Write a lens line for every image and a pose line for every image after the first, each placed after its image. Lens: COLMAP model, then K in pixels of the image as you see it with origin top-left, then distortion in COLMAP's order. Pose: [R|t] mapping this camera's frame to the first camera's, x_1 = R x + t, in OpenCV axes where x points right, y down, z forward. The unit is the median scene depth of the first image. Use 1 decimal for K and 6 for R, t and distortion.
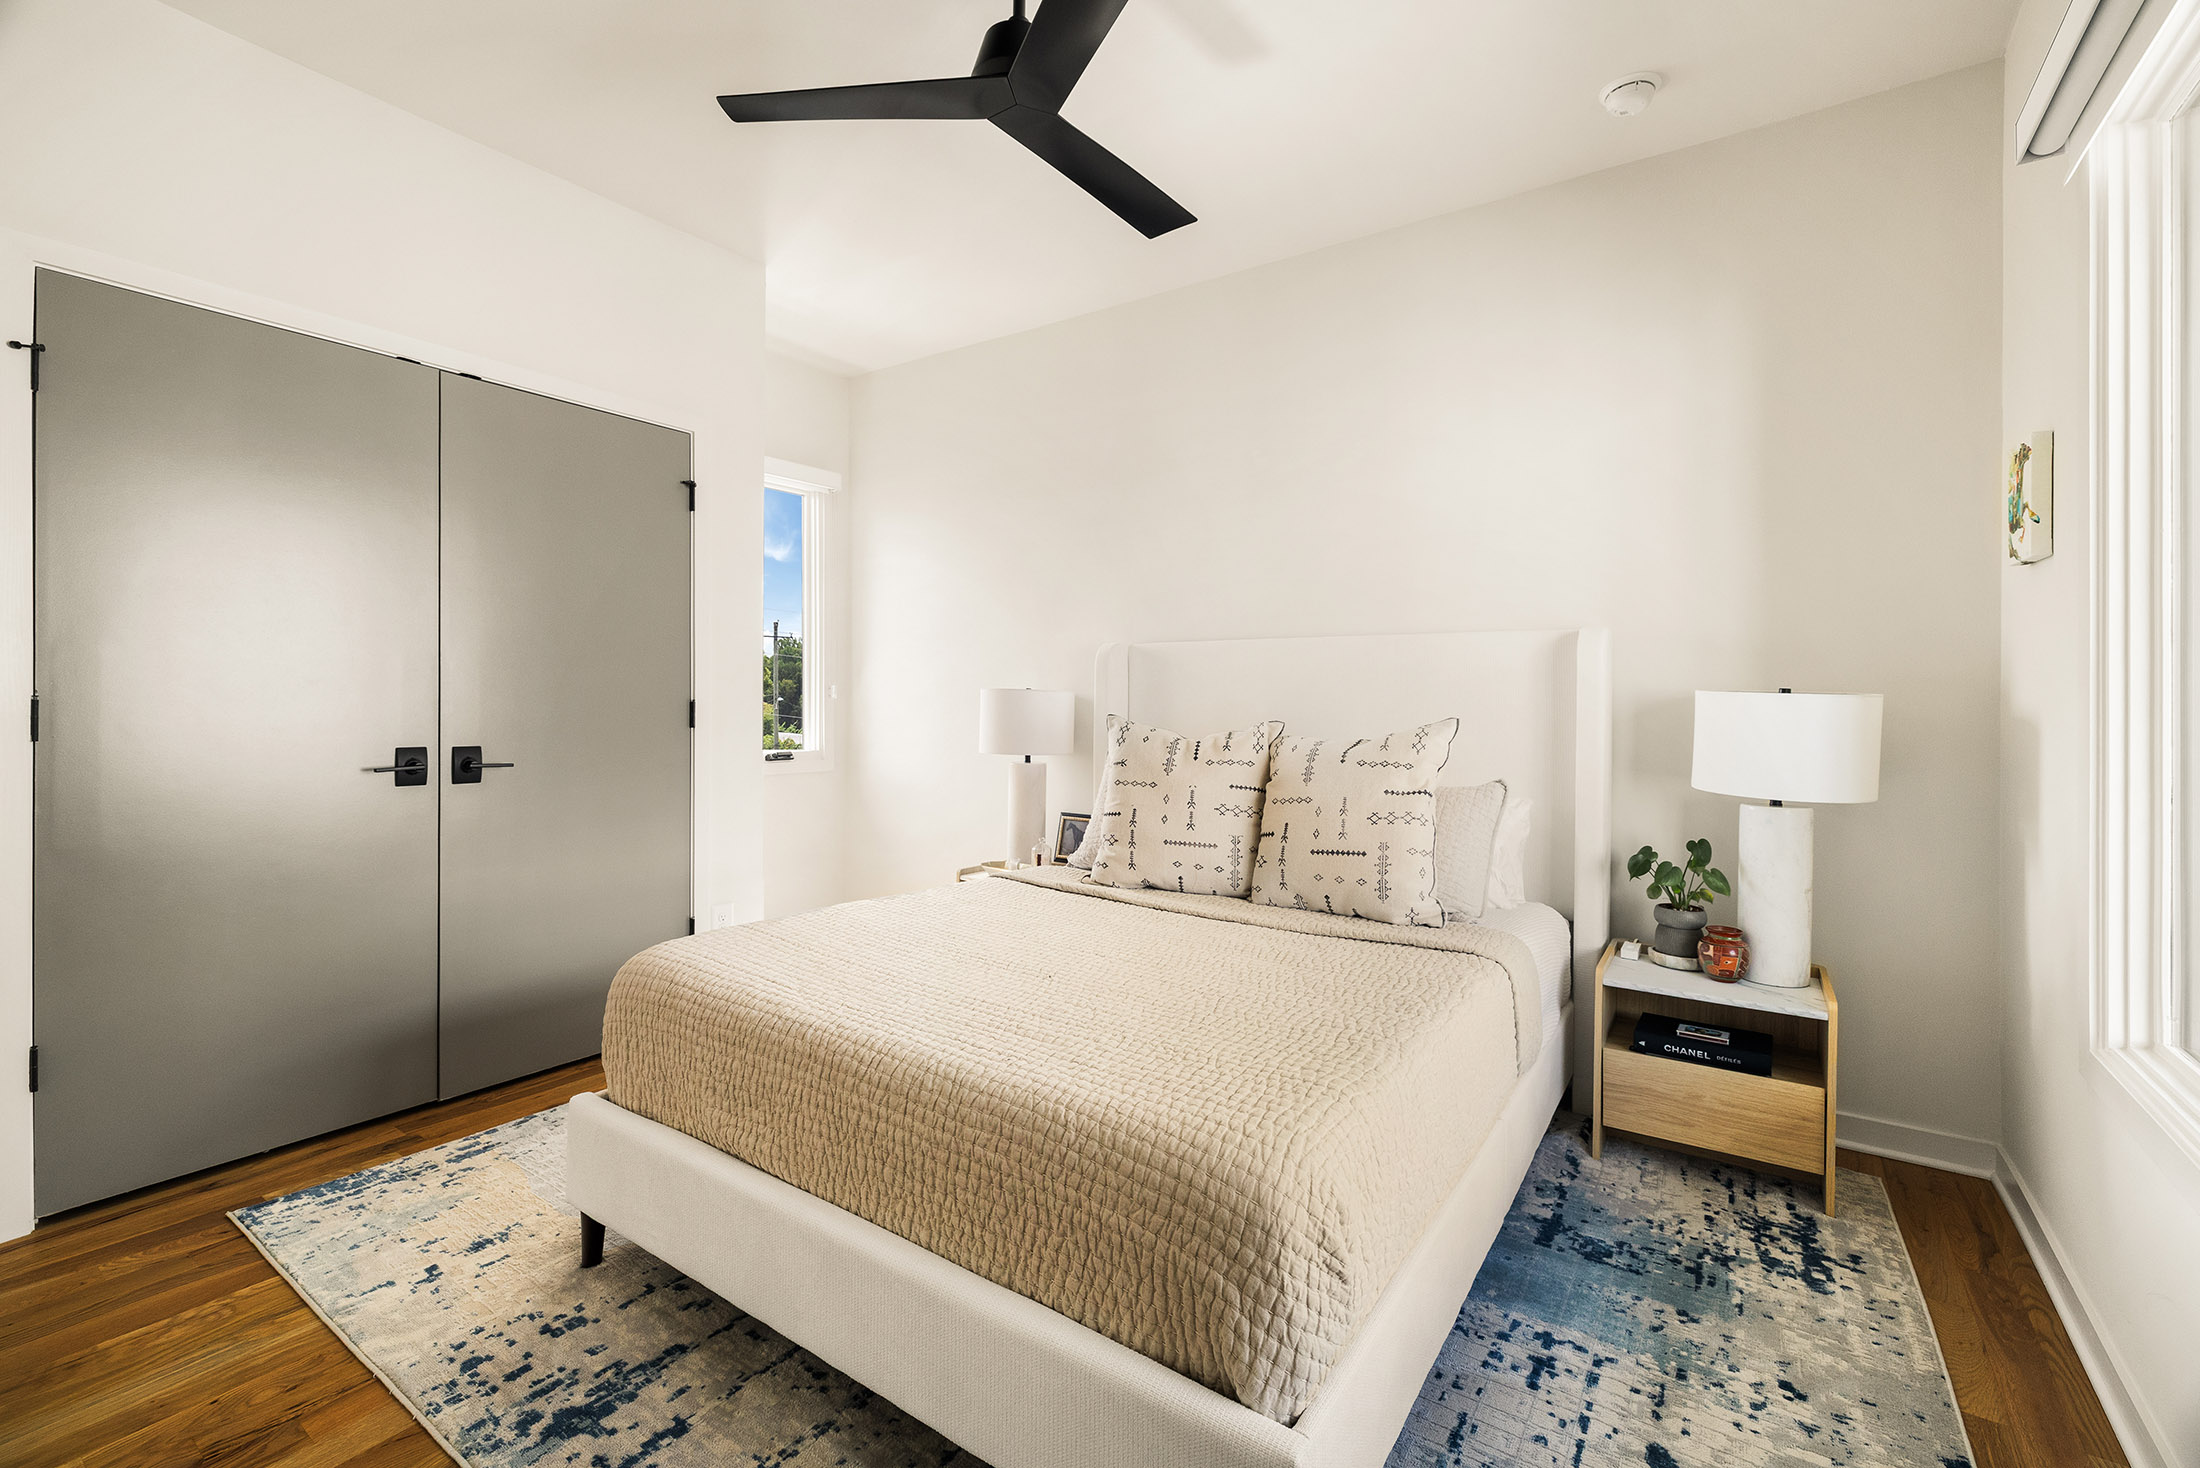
lens RADIAL K [[949.0, 0, 1102.9], [0, 949.0, 691.4], [0, 0, 1]] dist [0.000176, 0.000024]
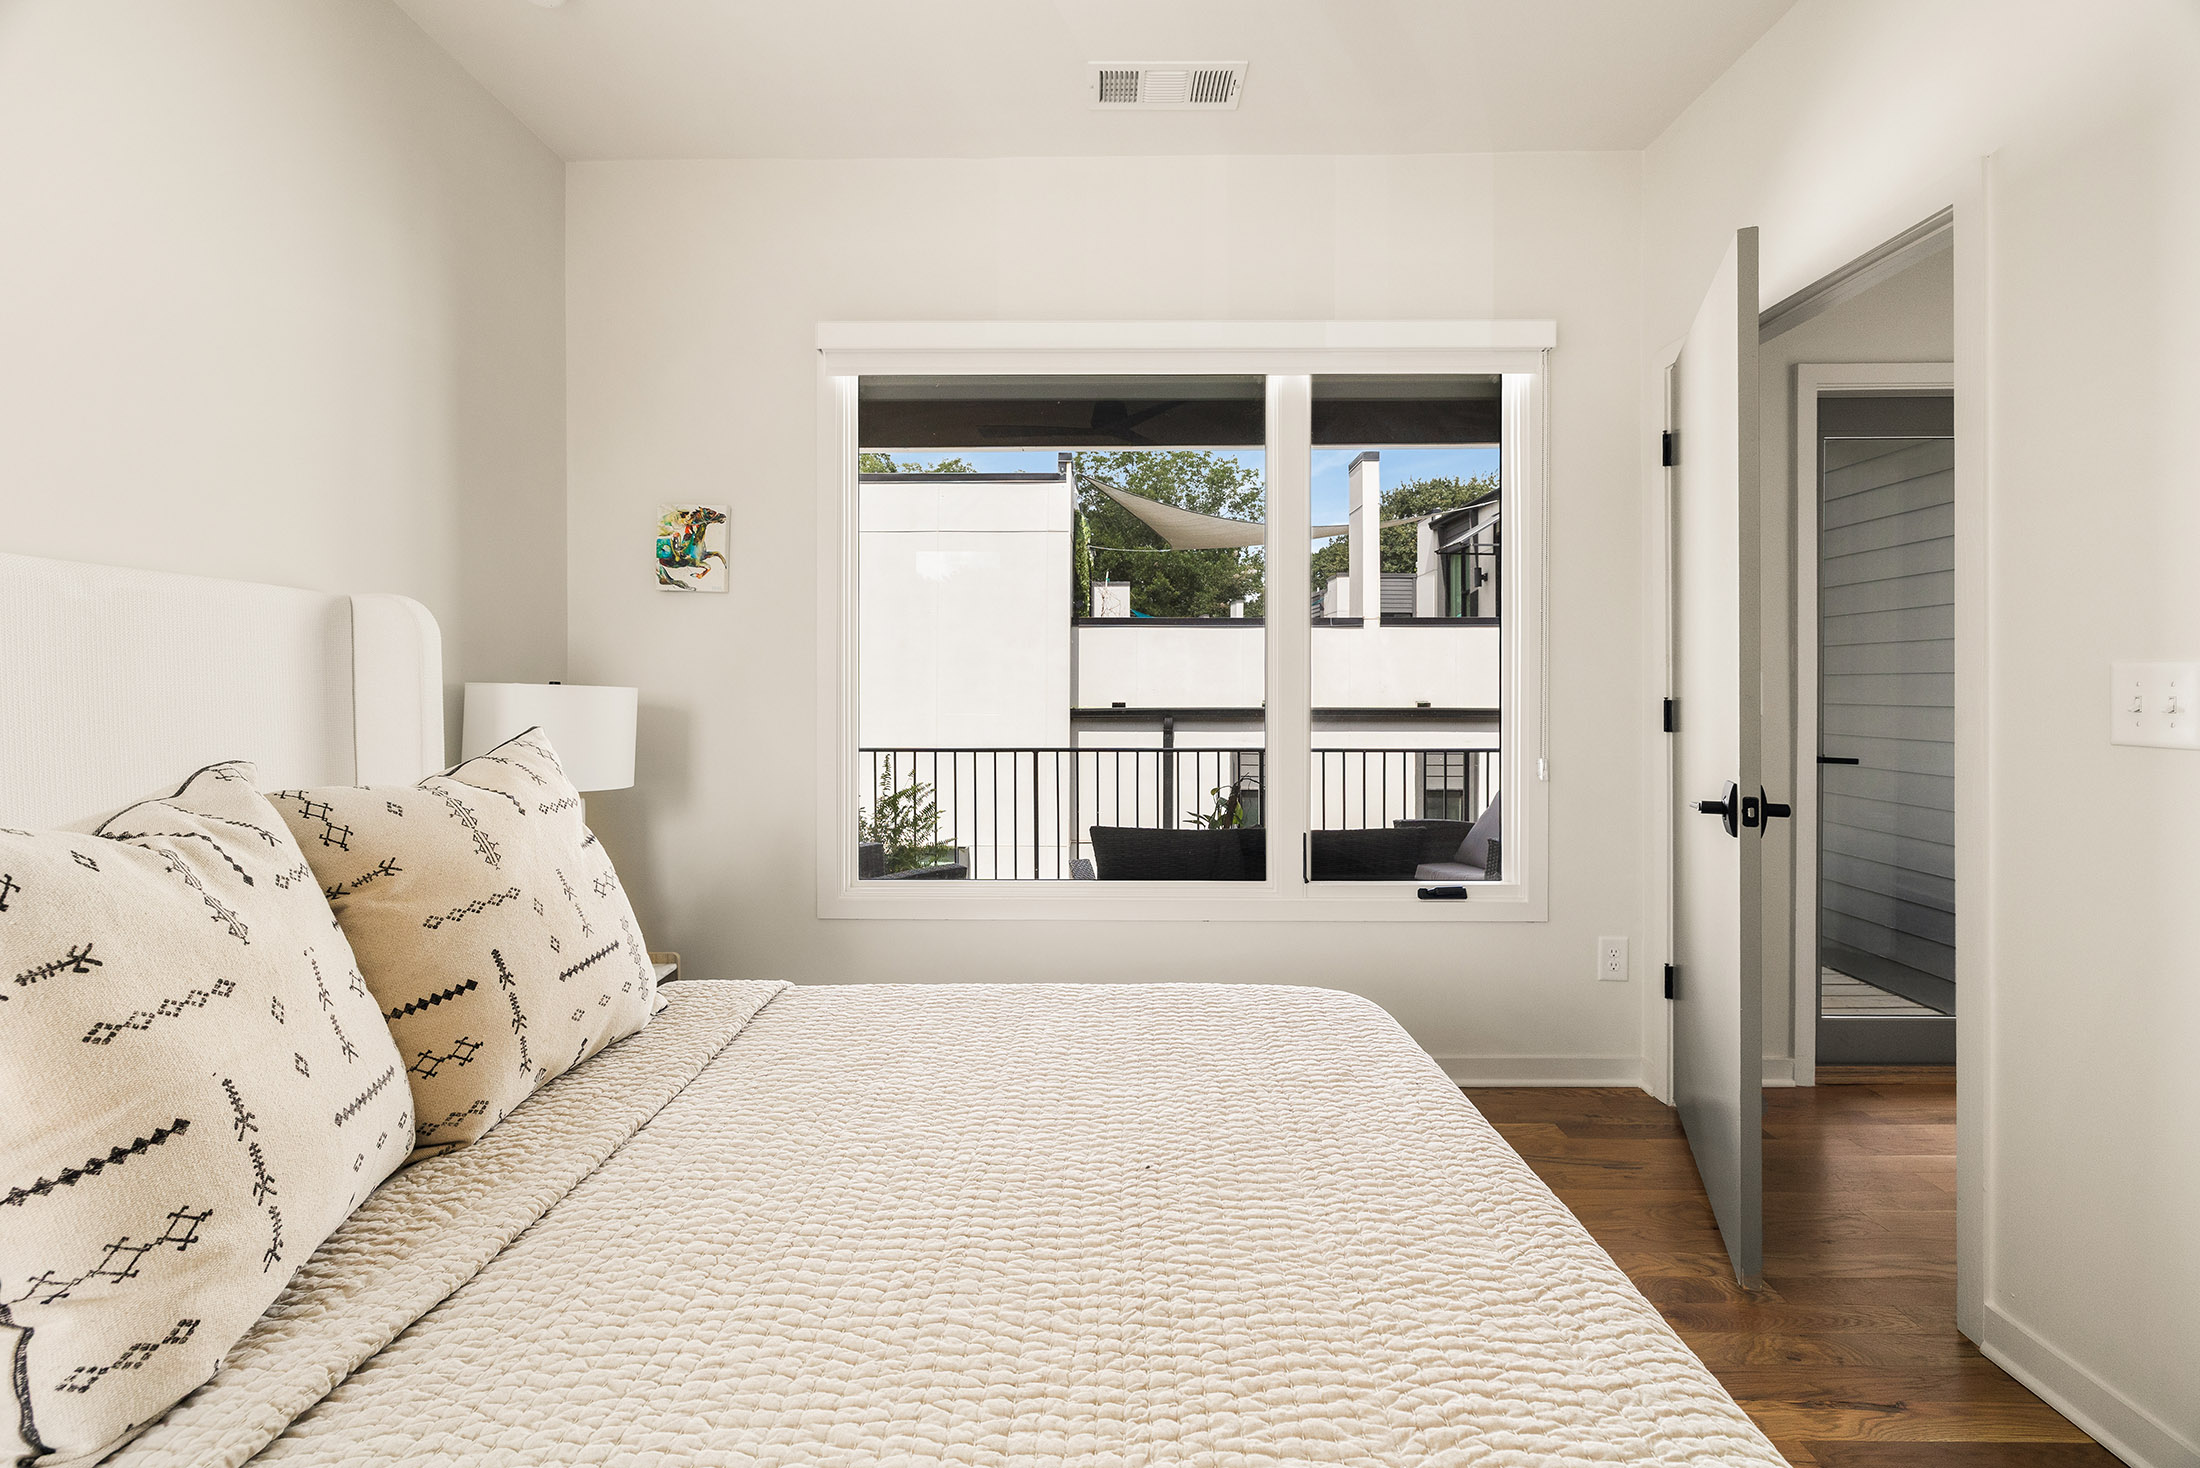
lens RADIAL K [[949.0, 0, 1102.9], [0, 949.0, 691.4], [0, 0, 1]] dist [0.000176, 0.000024]
pose [[-0.564175, -0.006520, 0.825630, -0.388547], [-0.000899, 0.999973, 0.007282, -0.002253], [-0.825655, 0.003366, -0.564166, 0.983450]]
